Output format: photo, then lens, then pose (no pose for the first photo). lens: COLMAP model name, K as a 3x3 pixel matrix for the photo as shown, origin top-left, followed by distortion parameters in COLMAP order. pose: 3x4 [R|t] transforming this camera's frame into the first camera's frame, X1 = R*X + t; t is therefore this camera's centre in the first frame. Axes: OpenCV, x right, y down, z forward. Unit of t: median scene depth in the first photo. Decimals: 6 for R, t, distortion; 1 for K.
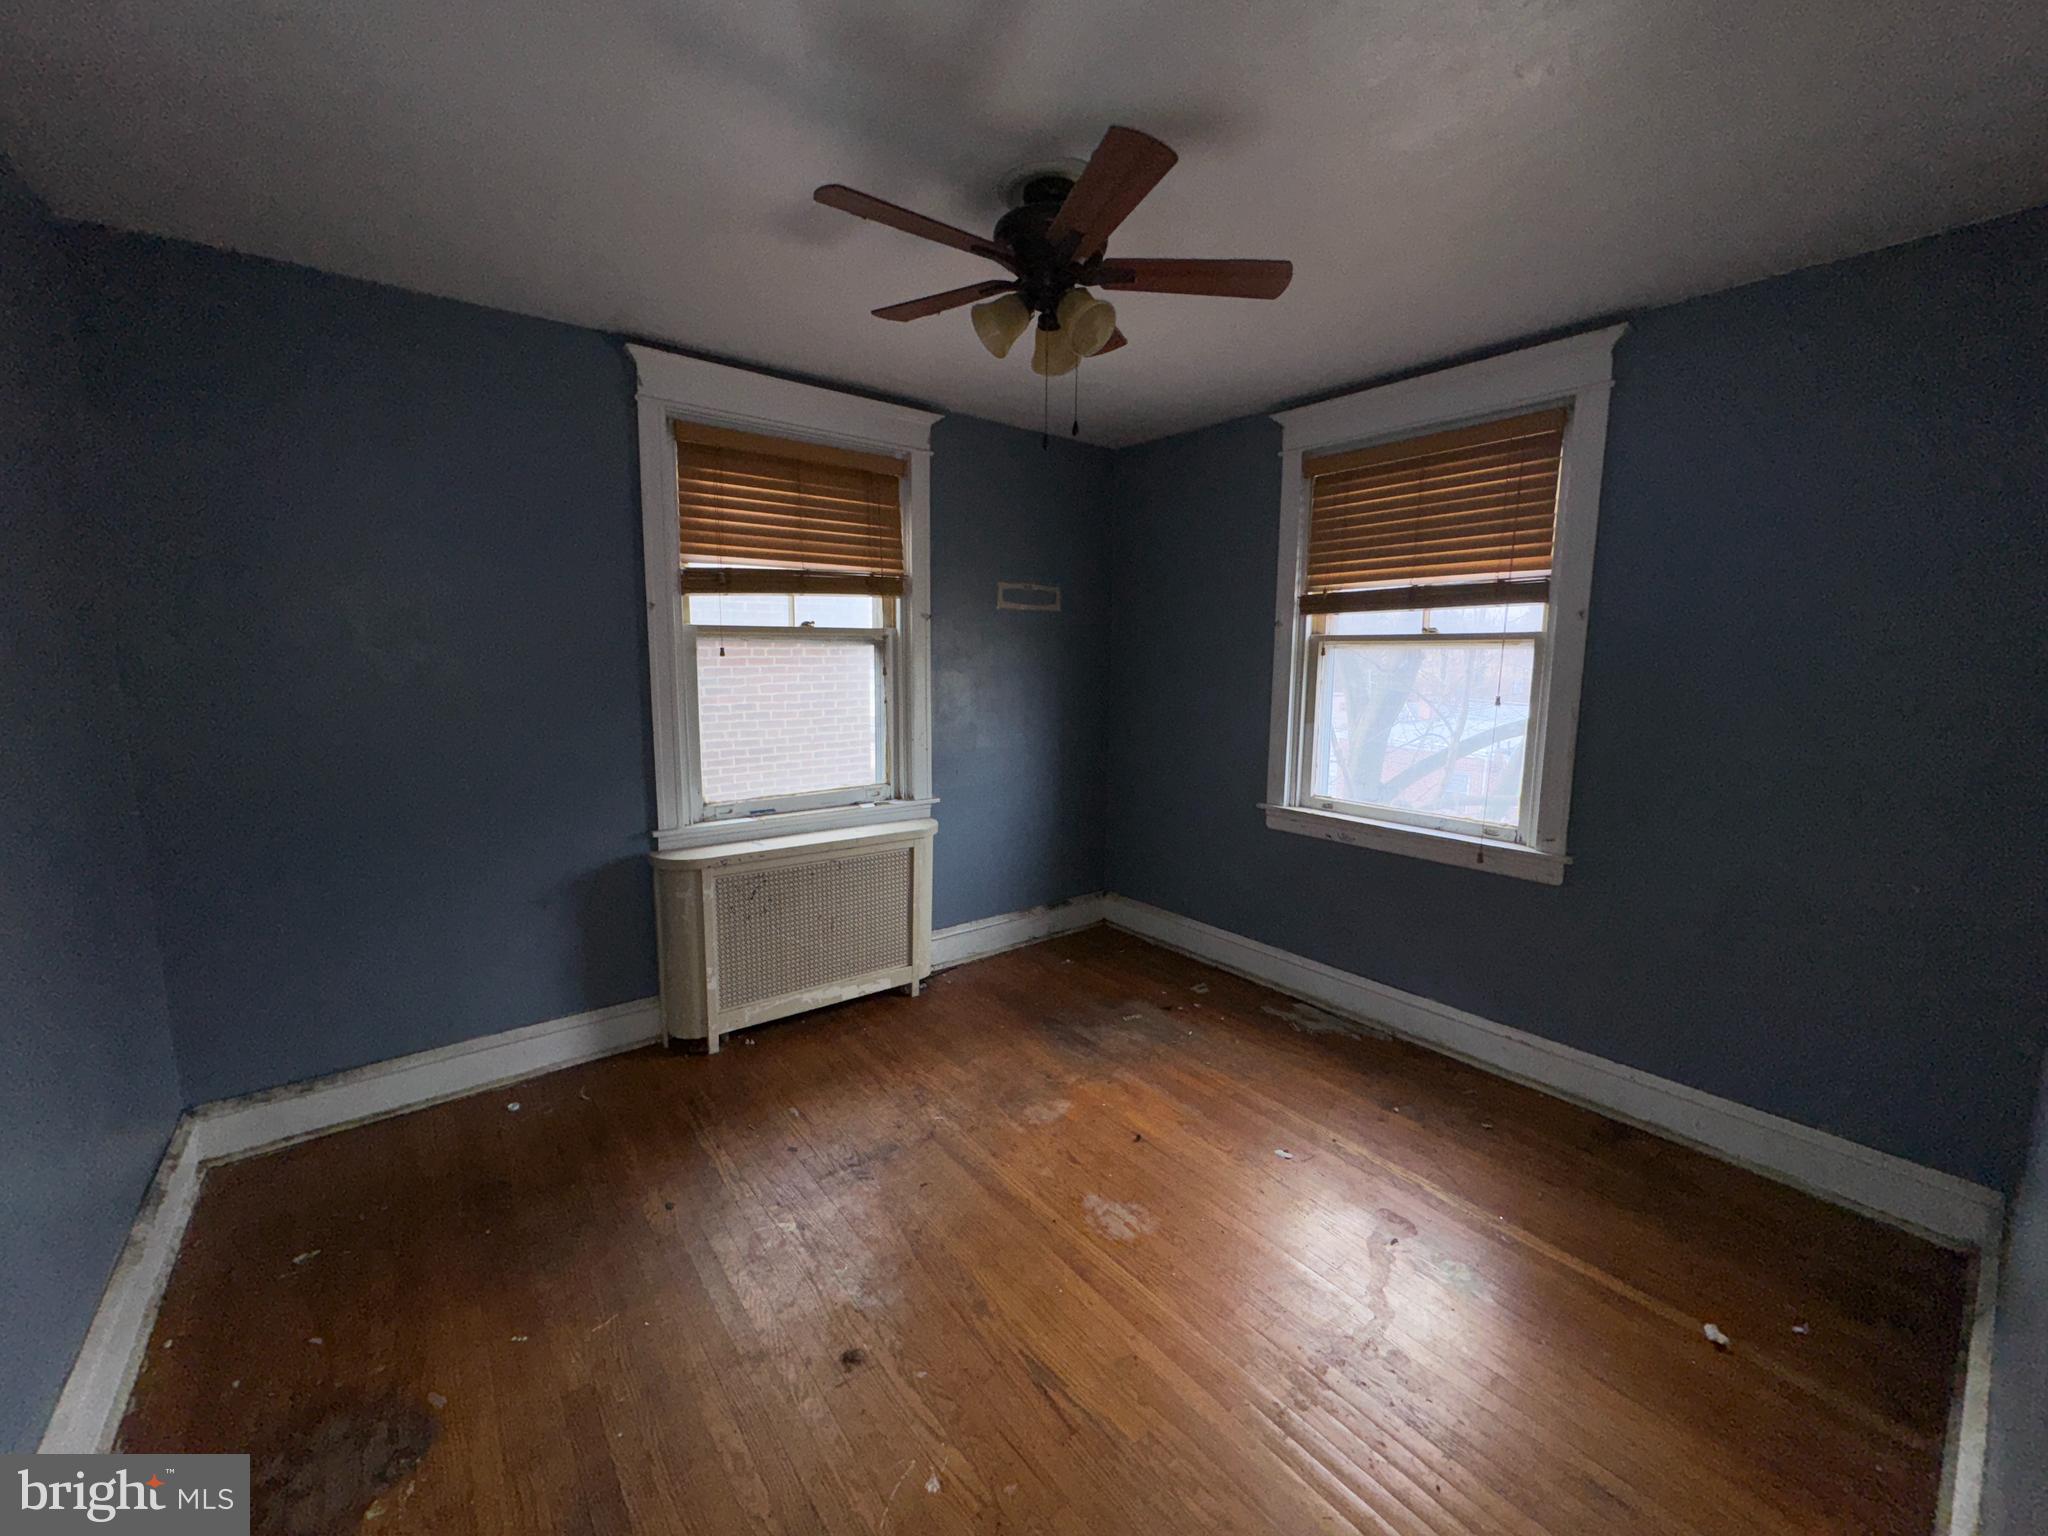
lens RADIAL K [[817.4, 0, 1036.2], [0, 817.4, 758.0], [0, 0, 1]] dist [-0.004305, 0.001012]
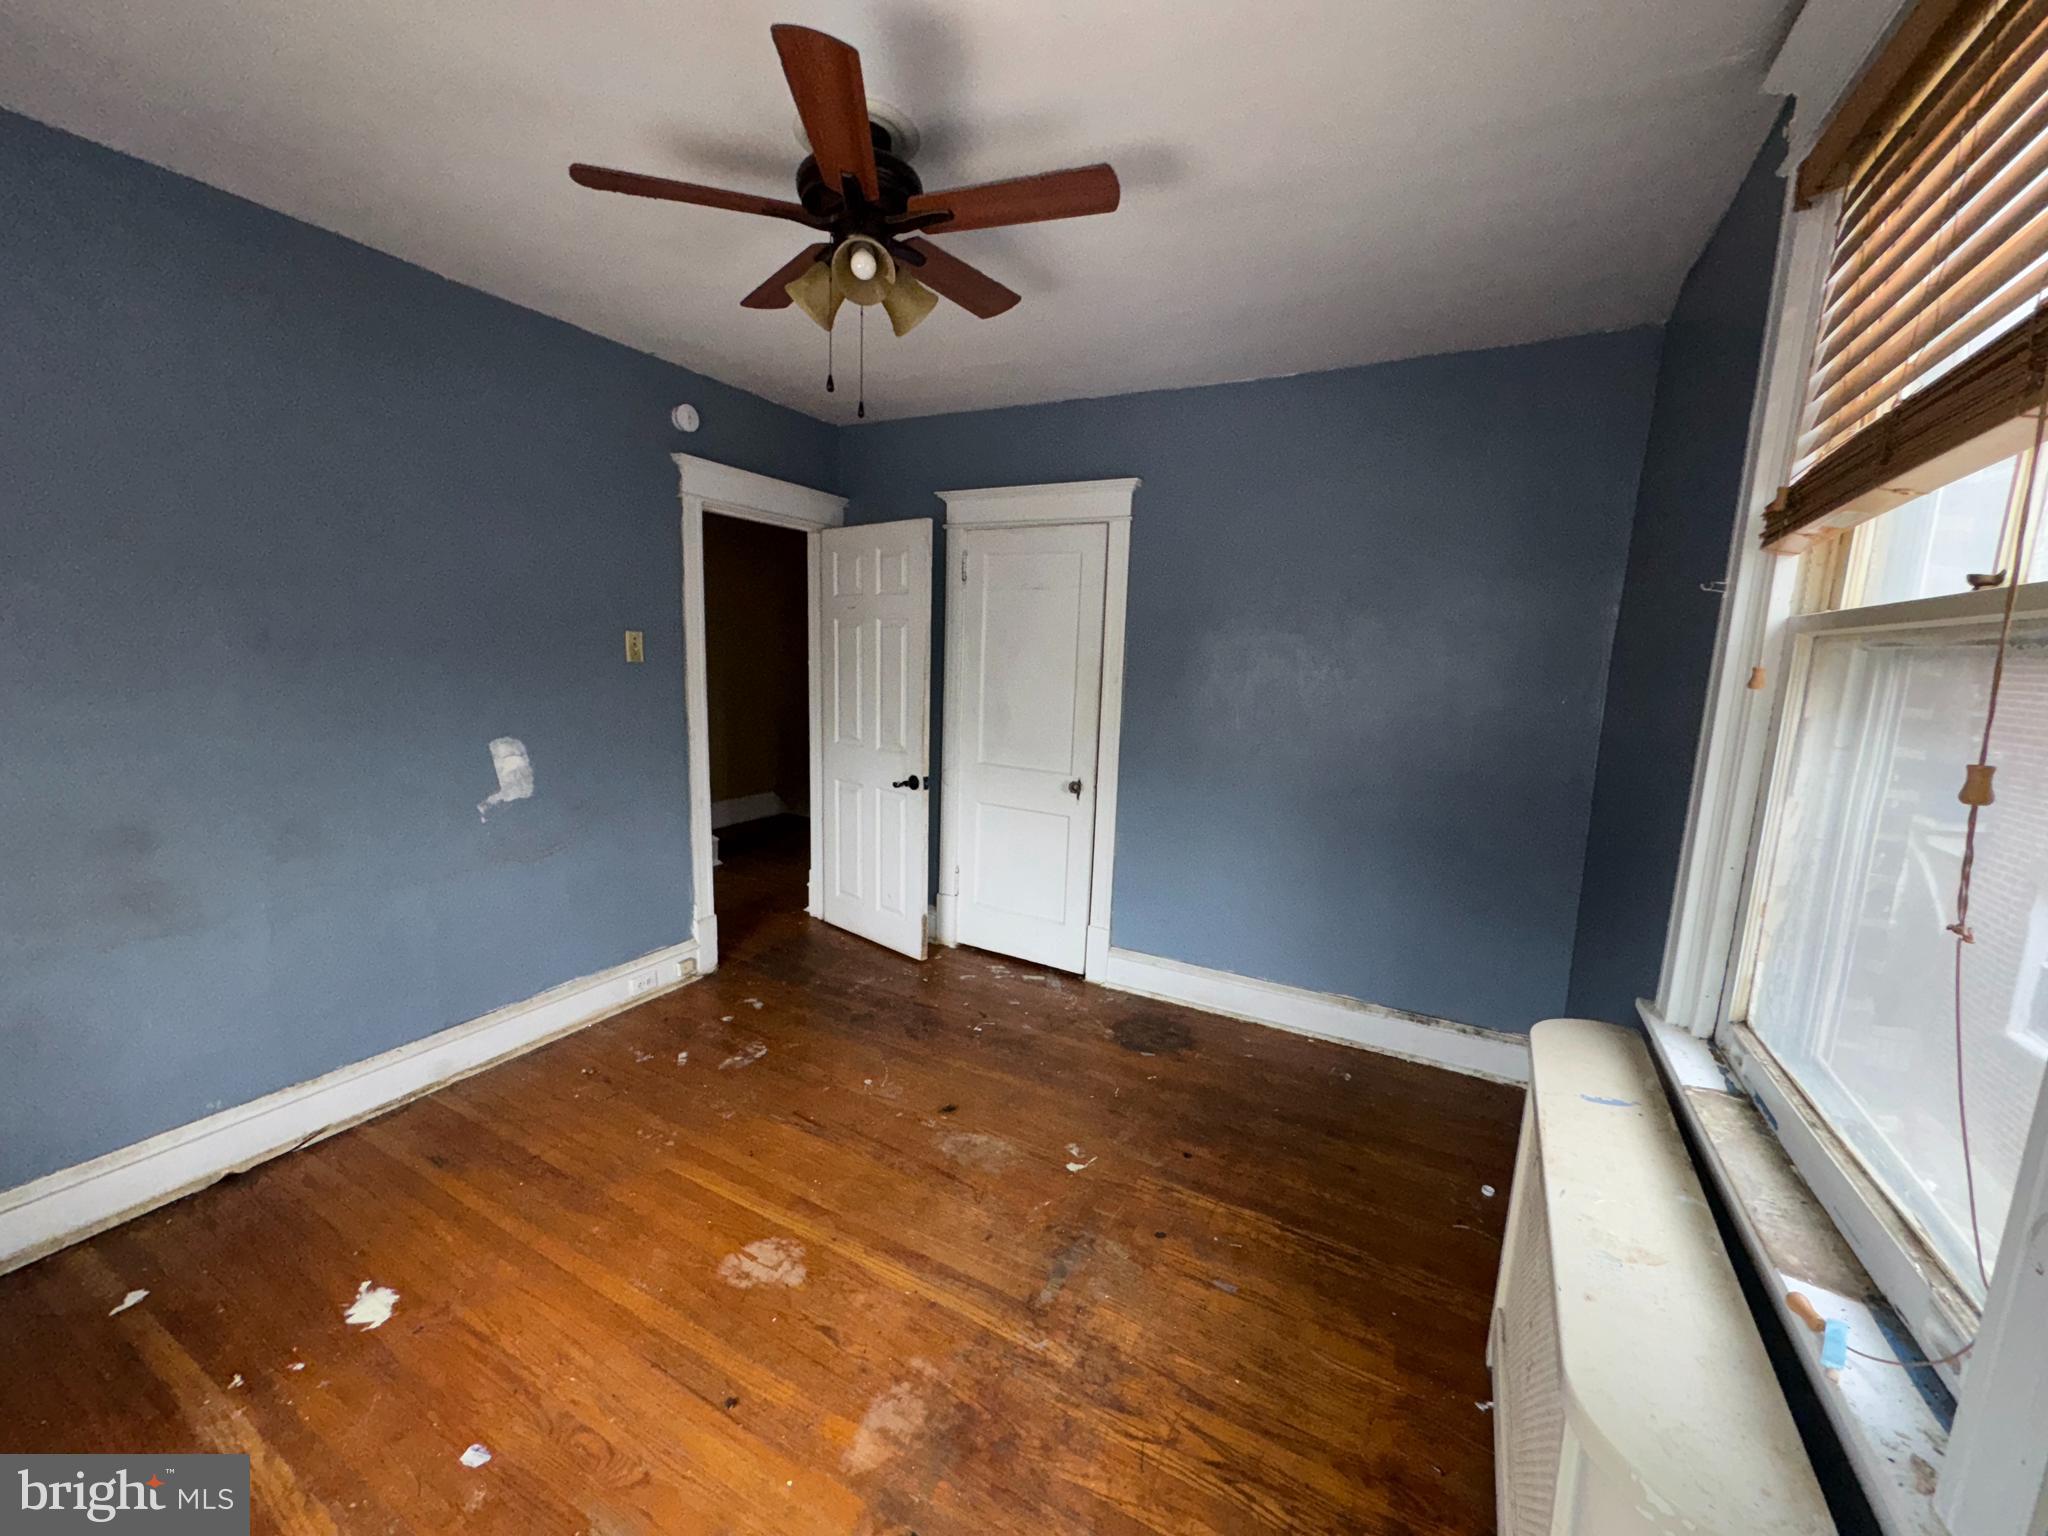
lens RADIAL K [[817.4, 0, 1031.6], [0, 817.4, 770.5], [0, 0, 1]] dist [-0.004305, 0.001012]
pose [[-0.918475, 0.013569, -0.395246, 0.167406], [-0.096705, 0.961366, 0.257727, -0.210201], [0.383473, 0.274938, -0.881679, 1.658055]]
